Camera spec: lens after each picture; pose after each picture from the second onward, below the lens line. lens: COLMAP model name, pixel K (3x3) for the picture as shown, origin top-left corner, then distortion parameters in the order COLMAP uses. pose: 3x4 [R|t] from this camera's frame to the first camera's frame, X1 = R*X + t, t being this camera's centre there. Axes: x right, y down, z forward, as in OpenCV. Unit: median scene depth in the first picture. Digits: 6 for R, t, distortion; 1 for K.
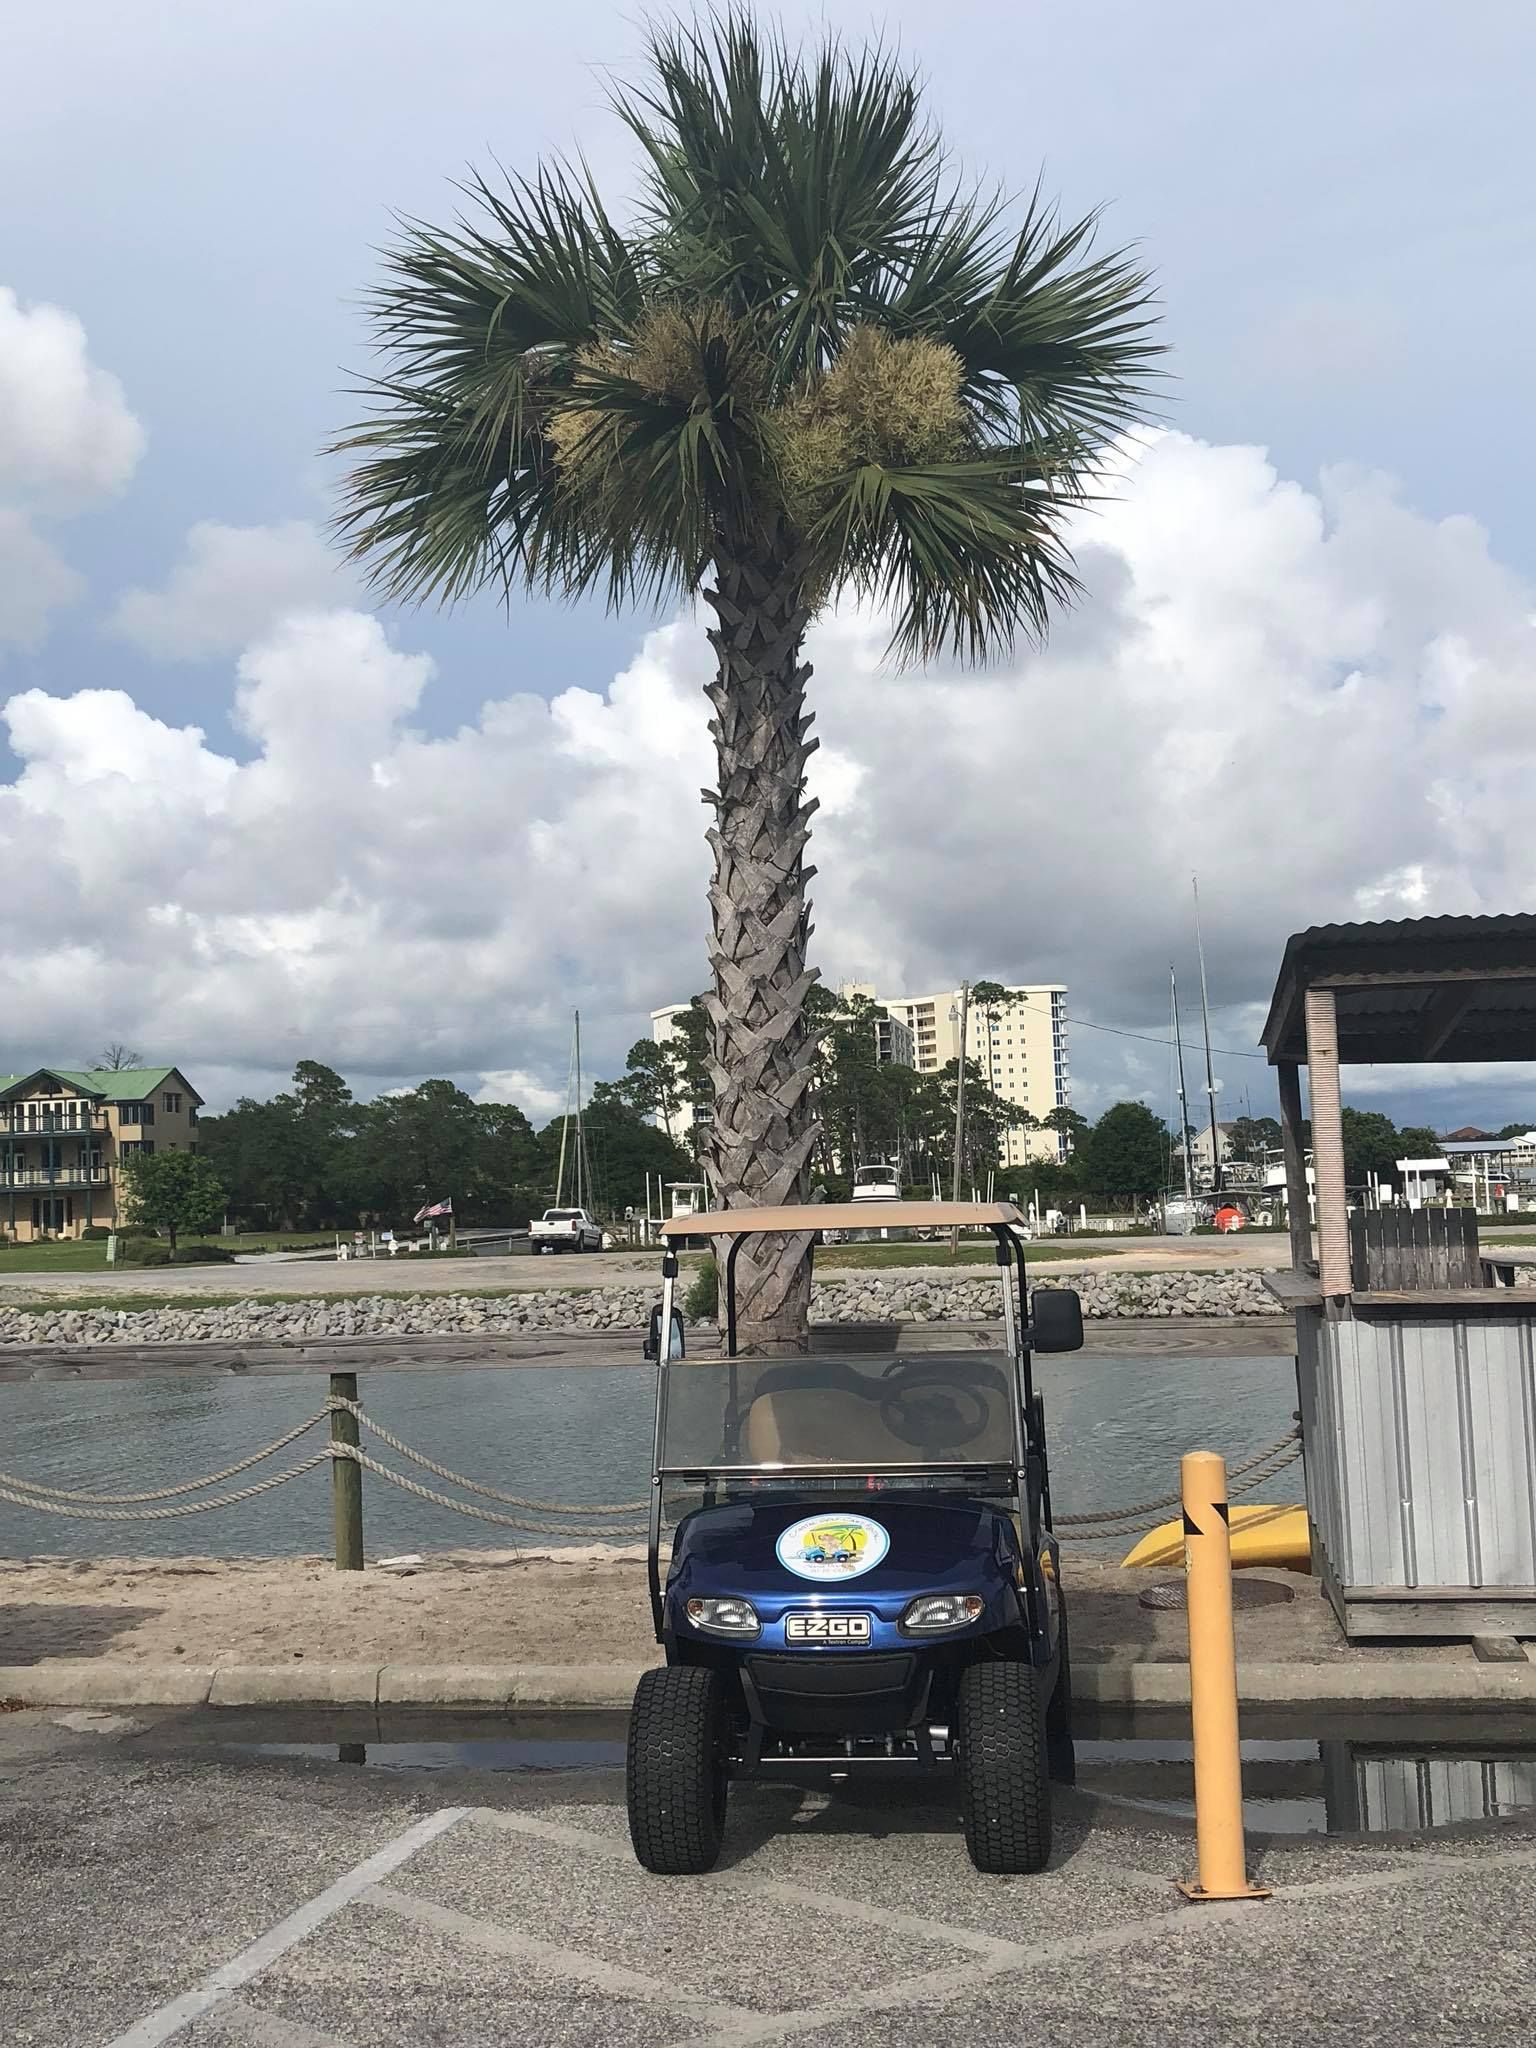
lens RADIAL K [[3351.8, 0, 768.0], [0, 3351.8, 1024.0], [0, 0, 1]] dist [0.261466, -1.197836]
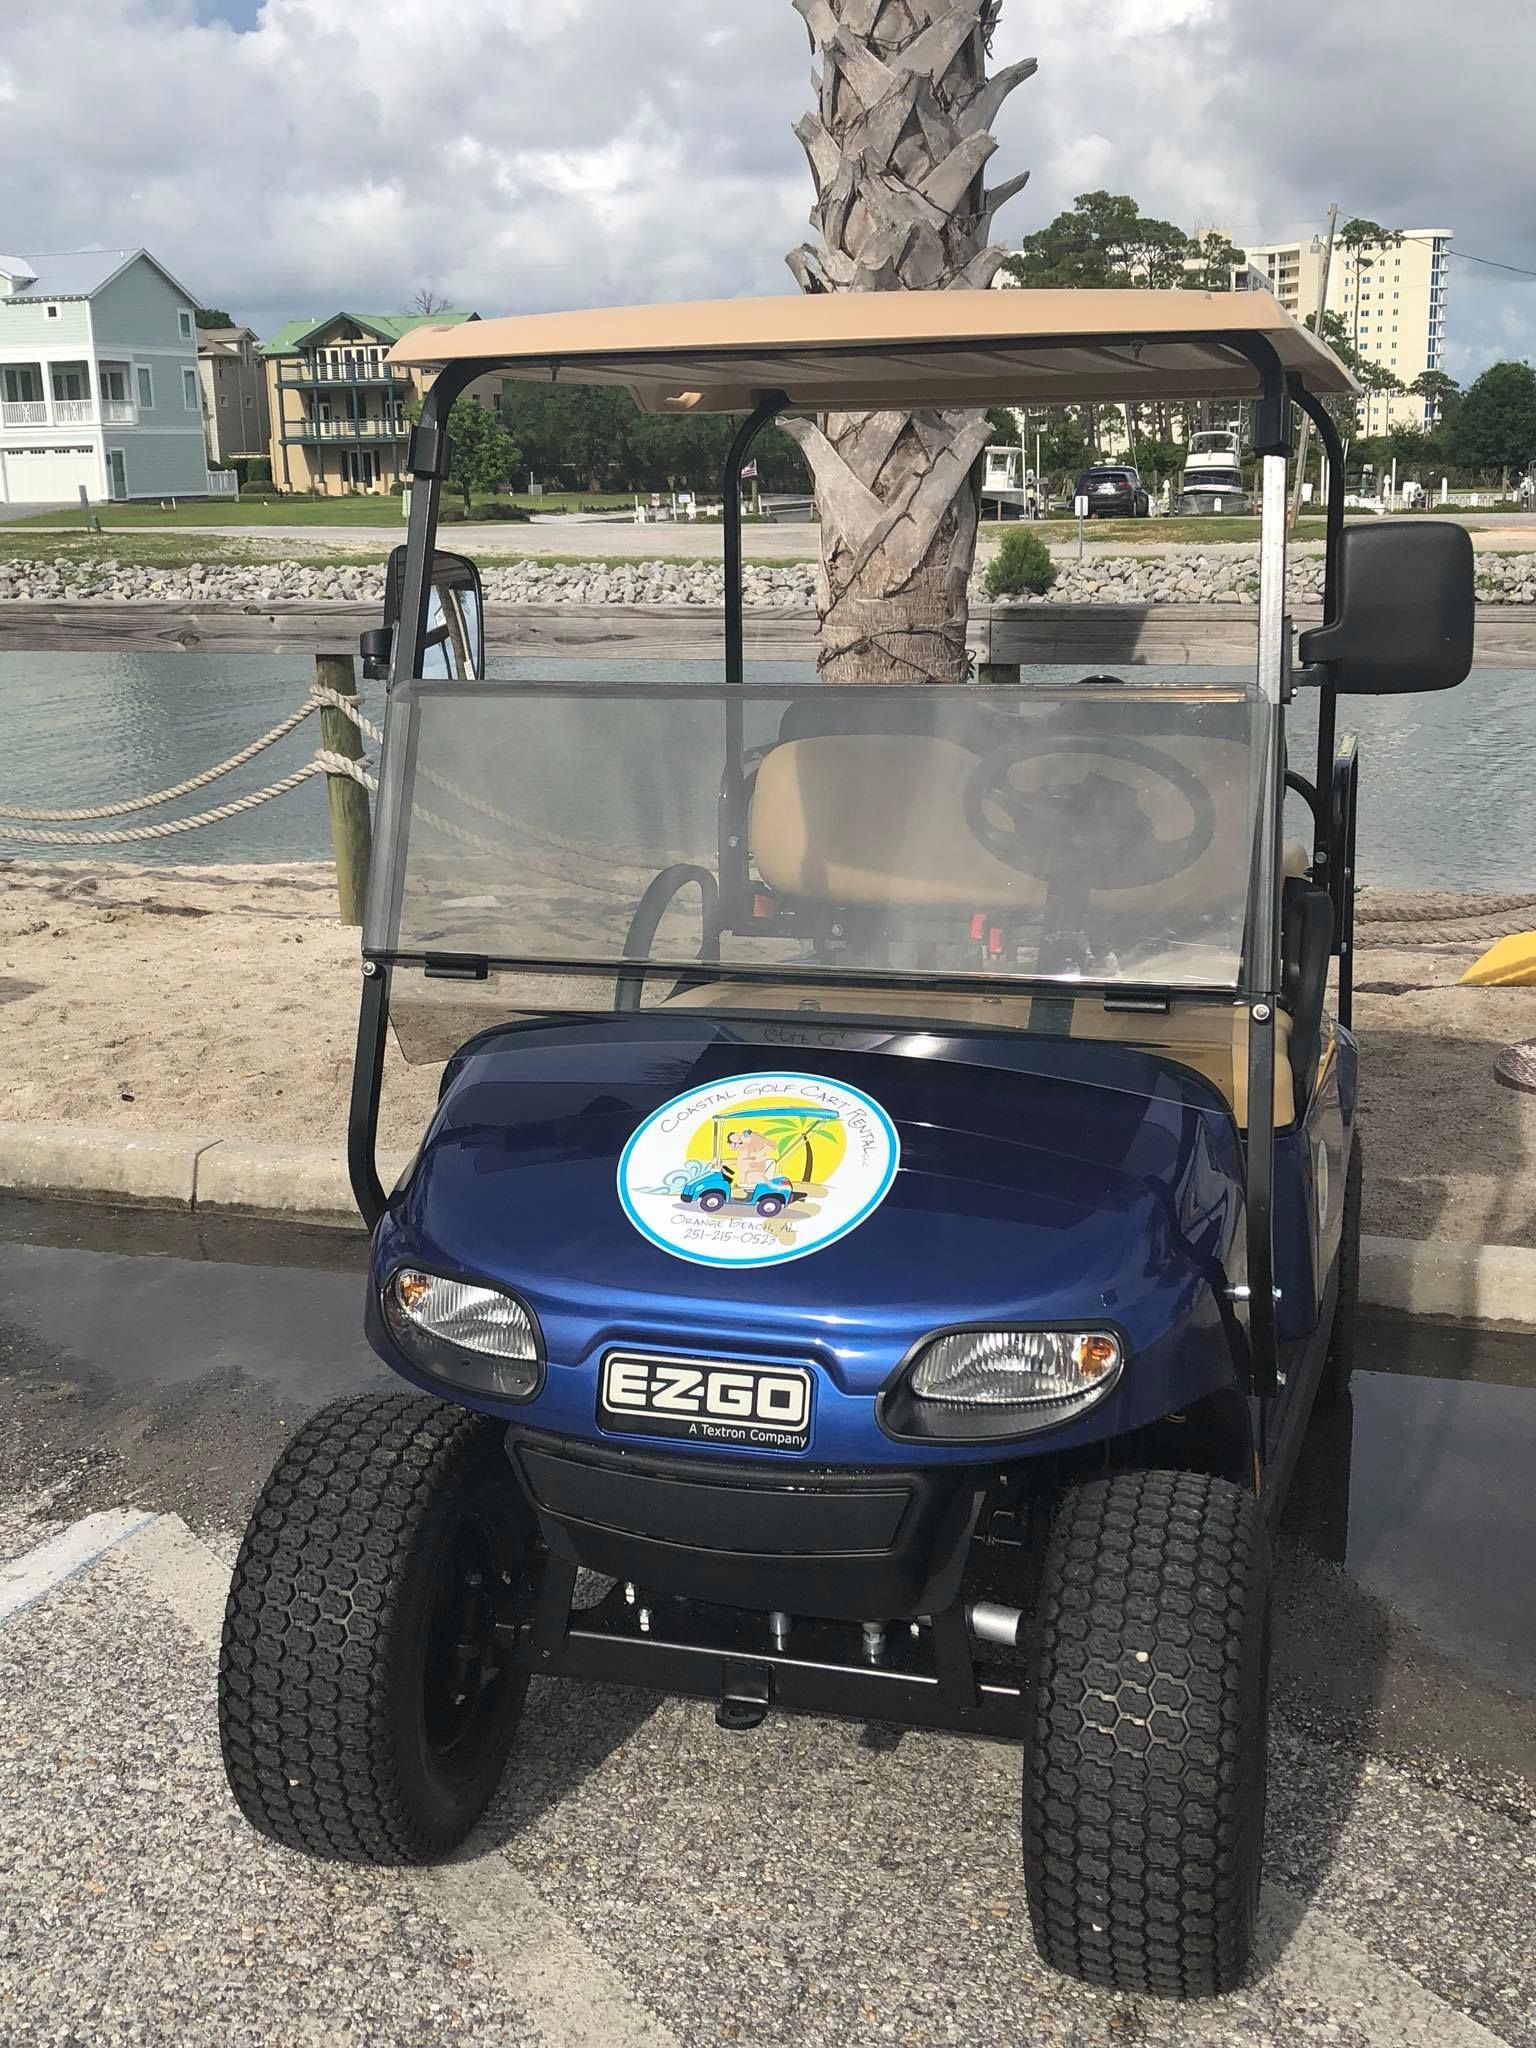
lens RADIAL K [[1567.4, 0, 903.7], [0, 1567.4, 930.9], [0, 0, 1]] dist [0.085385, -0.150516]
pose [[0.976664, 0.067834, -0.203781, 0.048550], [-0.005361, 0.956217, 0.292609, 0.049268], [0.214708, -0.284688, 0.934266, 0.561170]]
